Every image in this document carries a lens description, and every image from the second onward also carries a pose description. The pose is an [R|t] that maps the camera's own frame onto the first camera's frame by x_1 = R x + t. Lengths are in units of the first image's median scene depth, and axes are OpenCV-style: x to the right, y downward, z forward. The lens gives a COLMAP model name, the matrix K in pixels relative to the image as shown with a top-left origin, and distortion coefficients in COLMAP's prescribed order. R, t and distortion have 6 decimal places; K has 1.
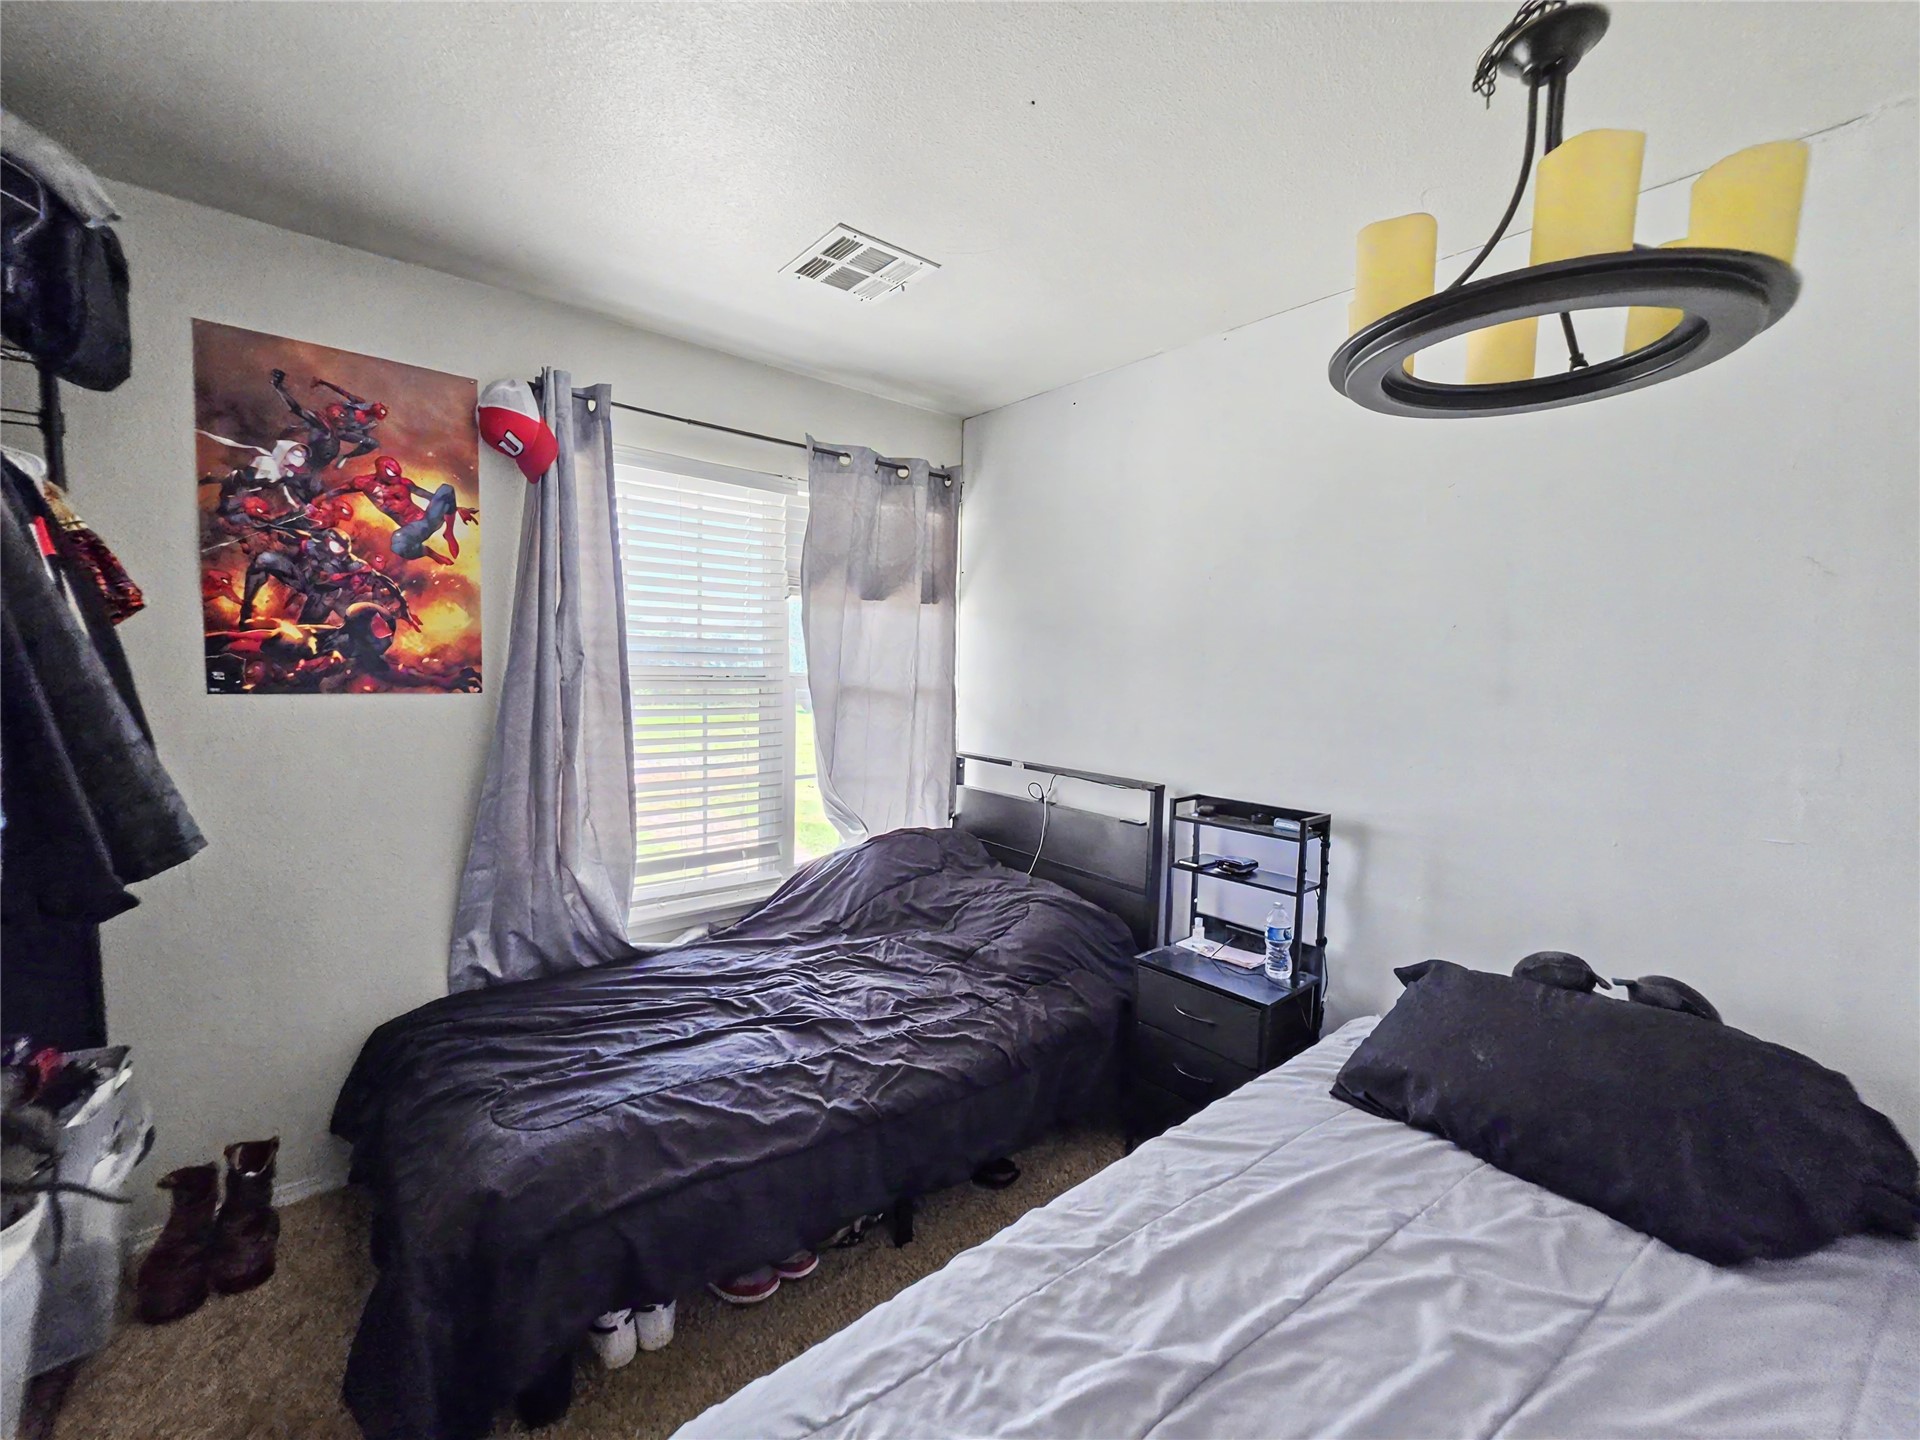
lens RADIAL K [[776.1, 0, 945.0], [0, 776.1, 710.9], [0, 0, 1]] dist [-0.007973, 0.000375]
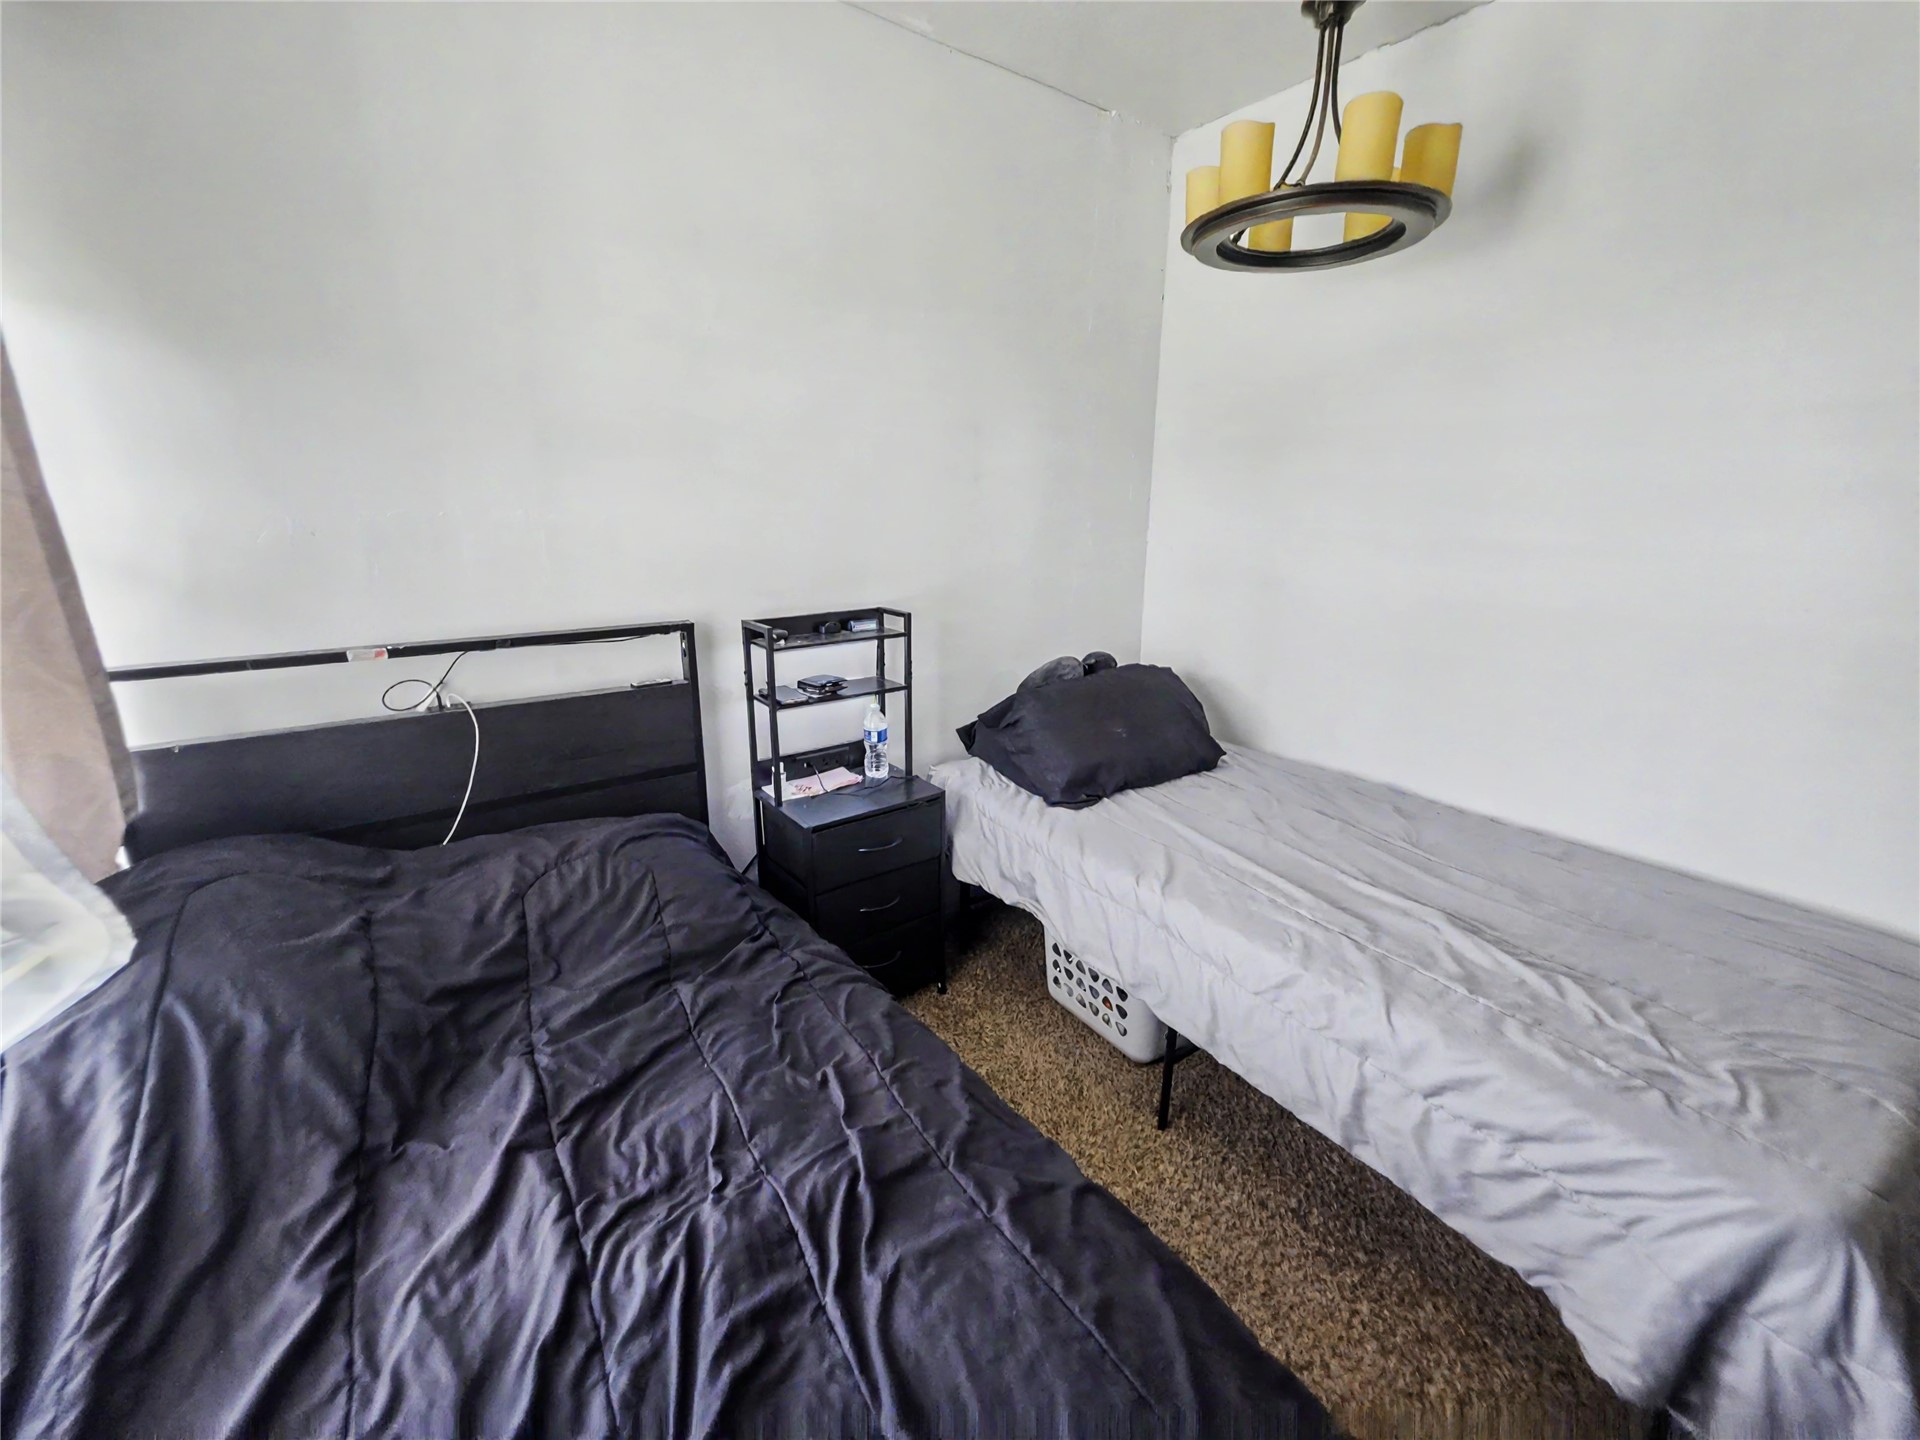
lens RADIAL K [[776.1, 0, 945.0], [0, 776.1, 710.9], [0, 0, 1]] dist [-0.007973, 0.000375]
pose [[0.060875, -0.282138, 0.957441, -0.742999], [0.060168, 0.958513, 0.278628, -0.021702], [-0.996330, 0.040645, 0.075325, 1.219876]]
